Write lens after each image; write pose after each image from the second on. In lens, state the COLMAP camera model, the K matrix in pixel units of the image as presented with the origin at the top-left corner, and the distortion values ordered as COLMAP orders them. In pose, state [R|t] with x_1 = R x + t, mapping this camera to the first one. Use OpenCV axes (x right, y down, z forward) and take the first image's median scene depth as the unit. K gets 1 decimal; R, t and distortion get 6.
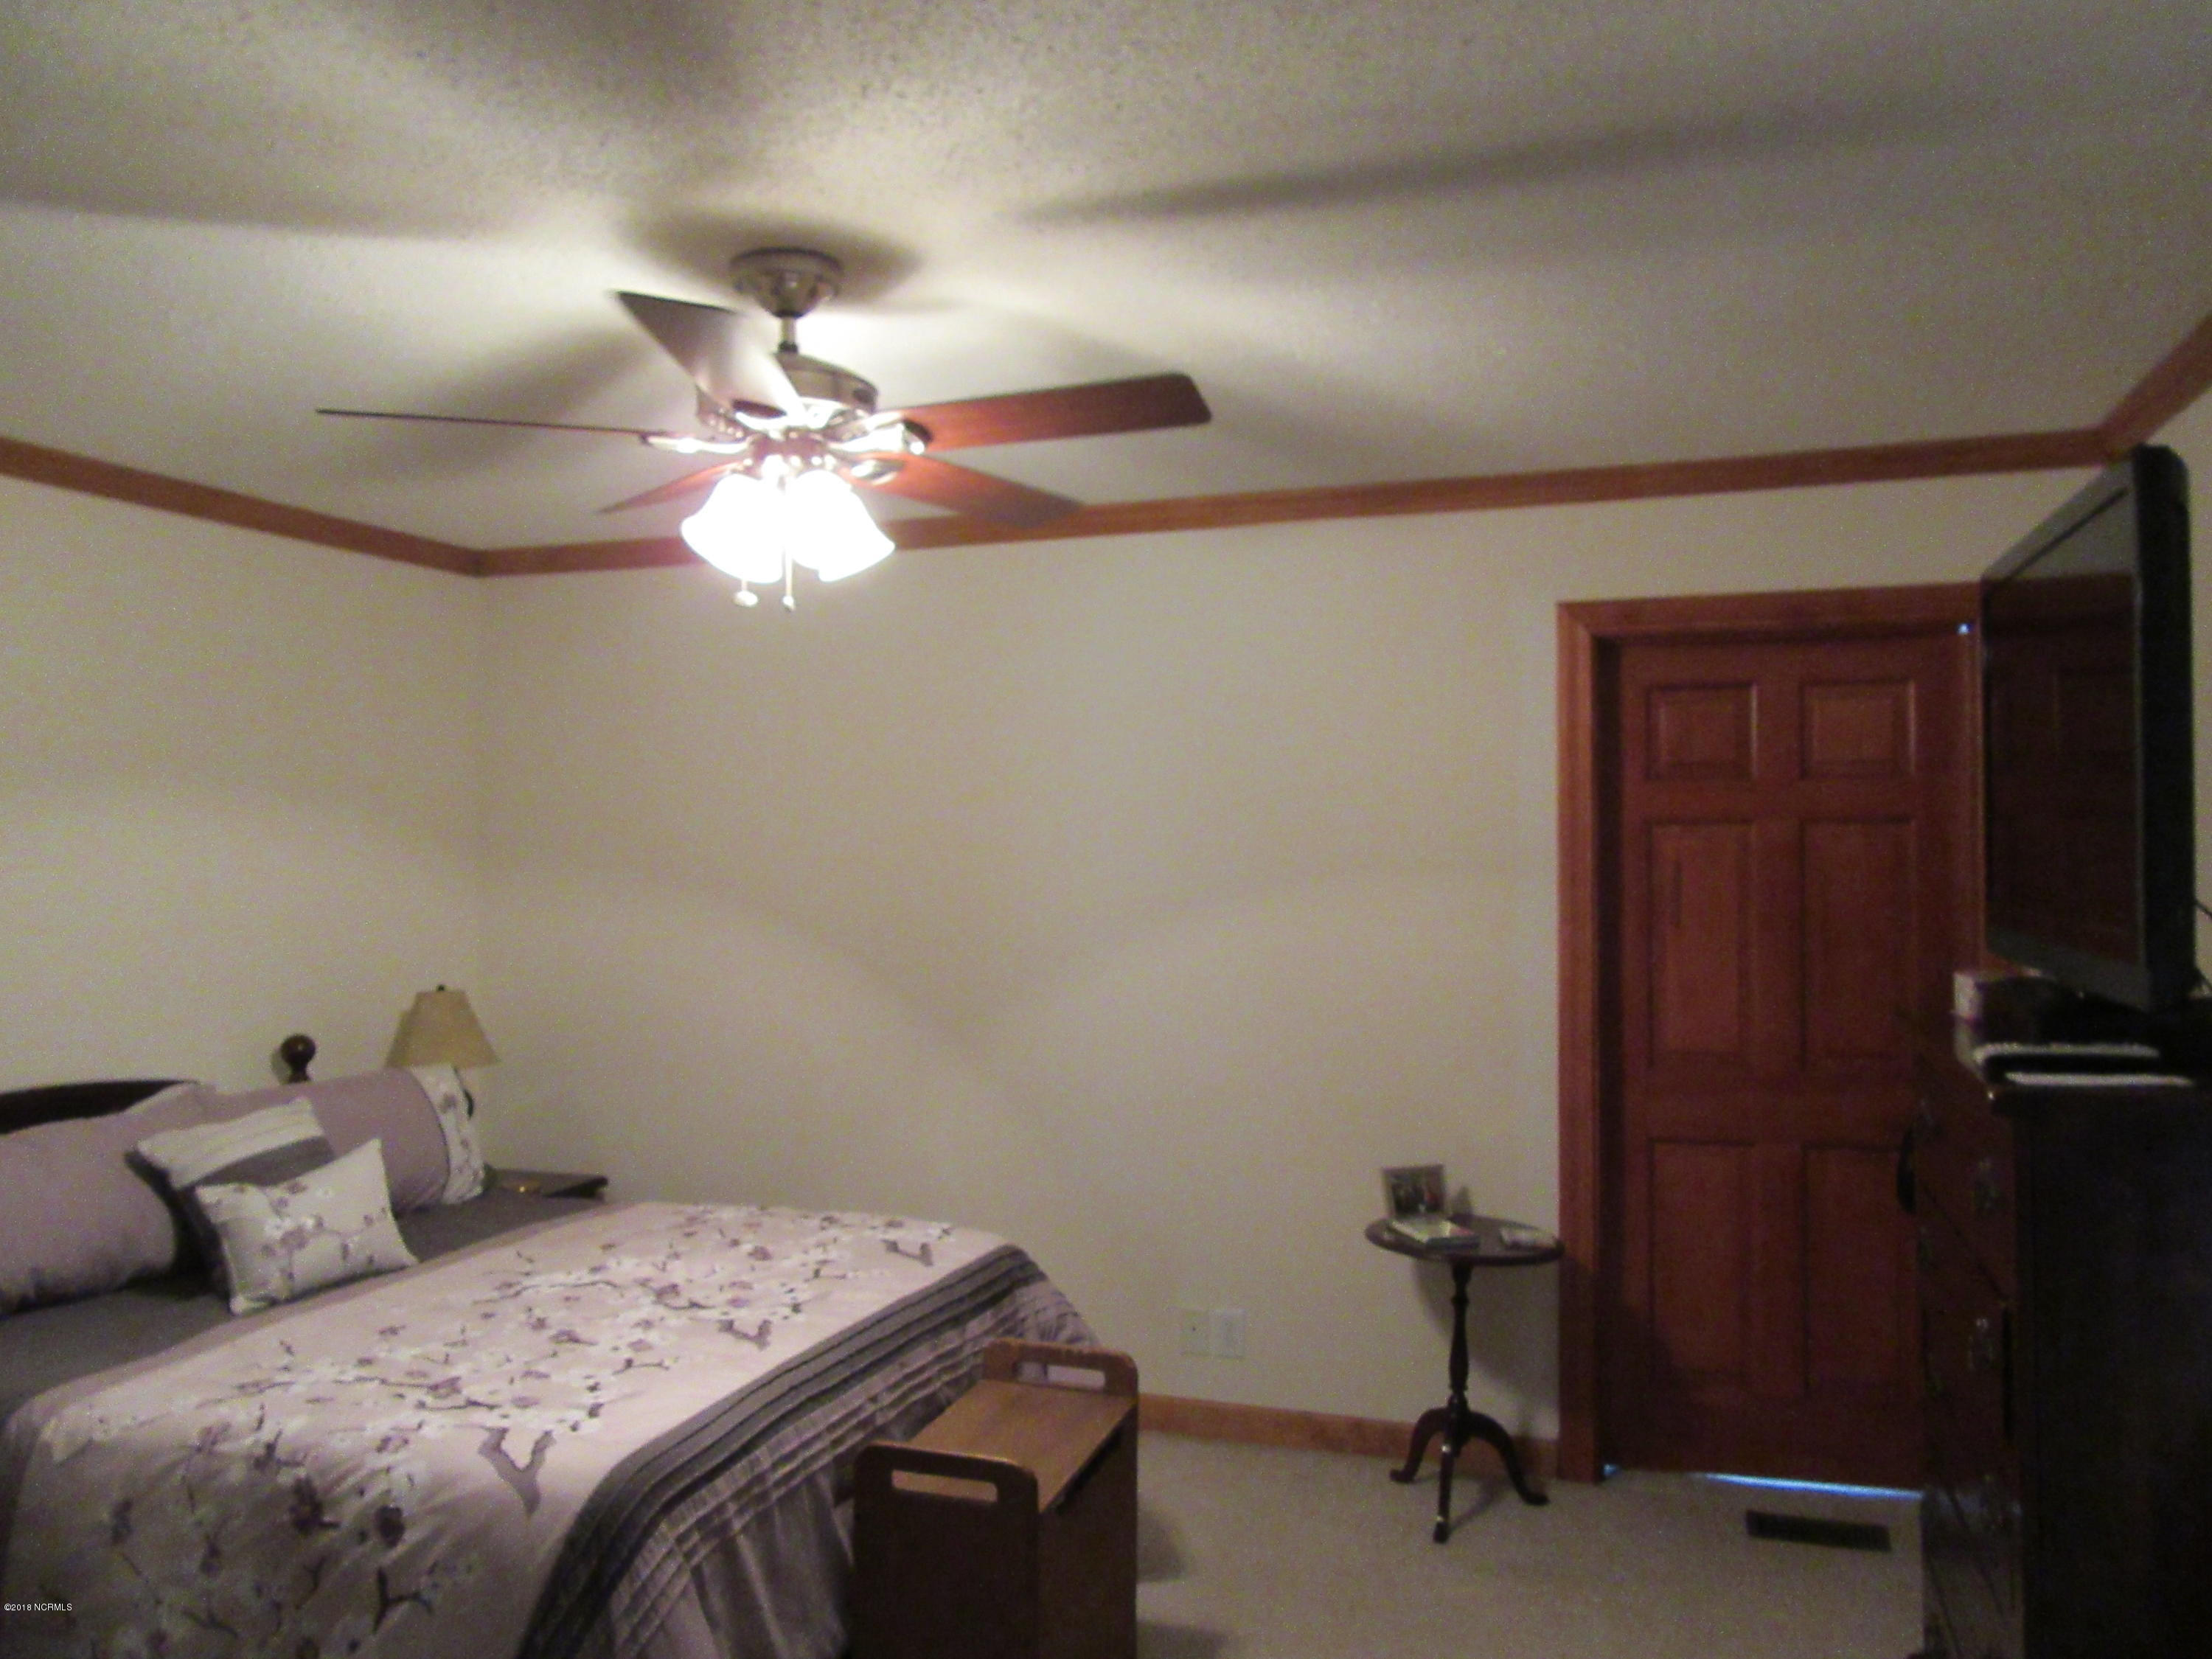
lens RADIAL K [[1633.1, 0, 1109.5], [0, 1633.1, 823.1], [0, 0, 1]] dist [-0.005147, 0.007163]
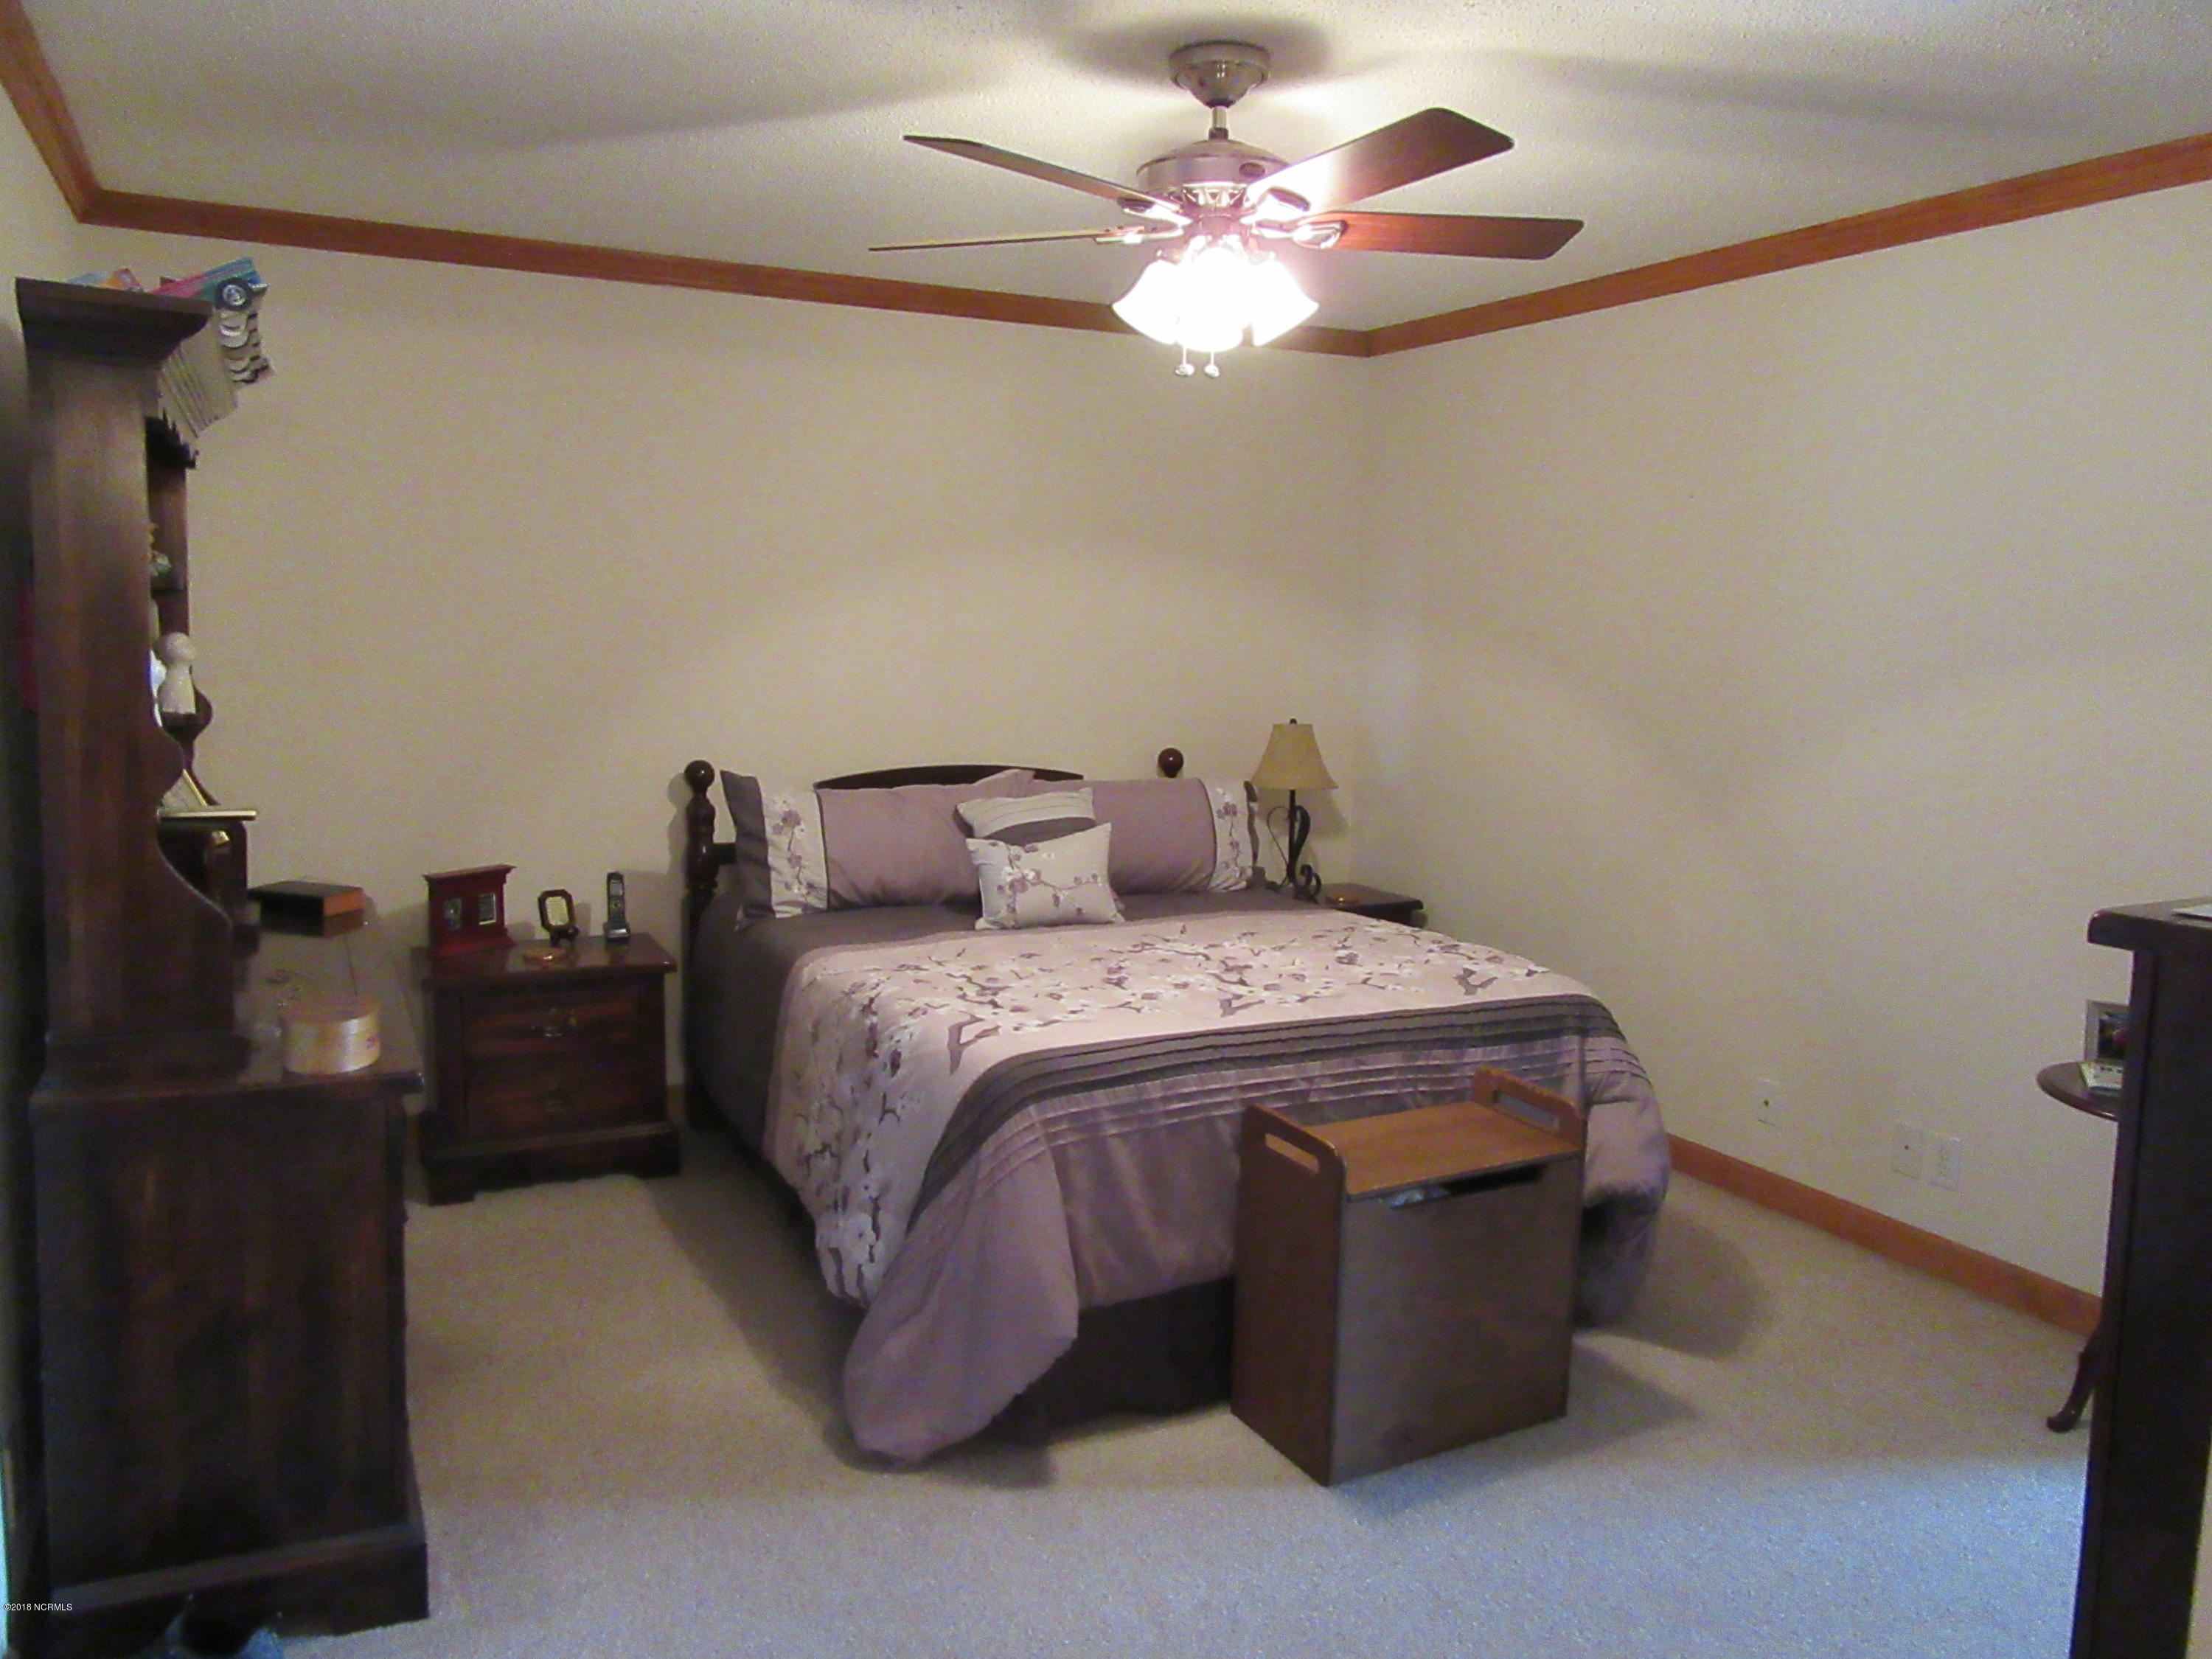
lens RADIAL K [[1633.1, 0, 1107.2], [0, 1633.1, 830.6], [0, 0, 1]] dist [-0.005147, 0.007163]
pose [[0.717625, 0.108387, -0.687944, 0.536638], [-0.009919, 0.989305, 0.145521, 0.015617], [0.696359, -0.097606, 0.711025, 0.108182]]
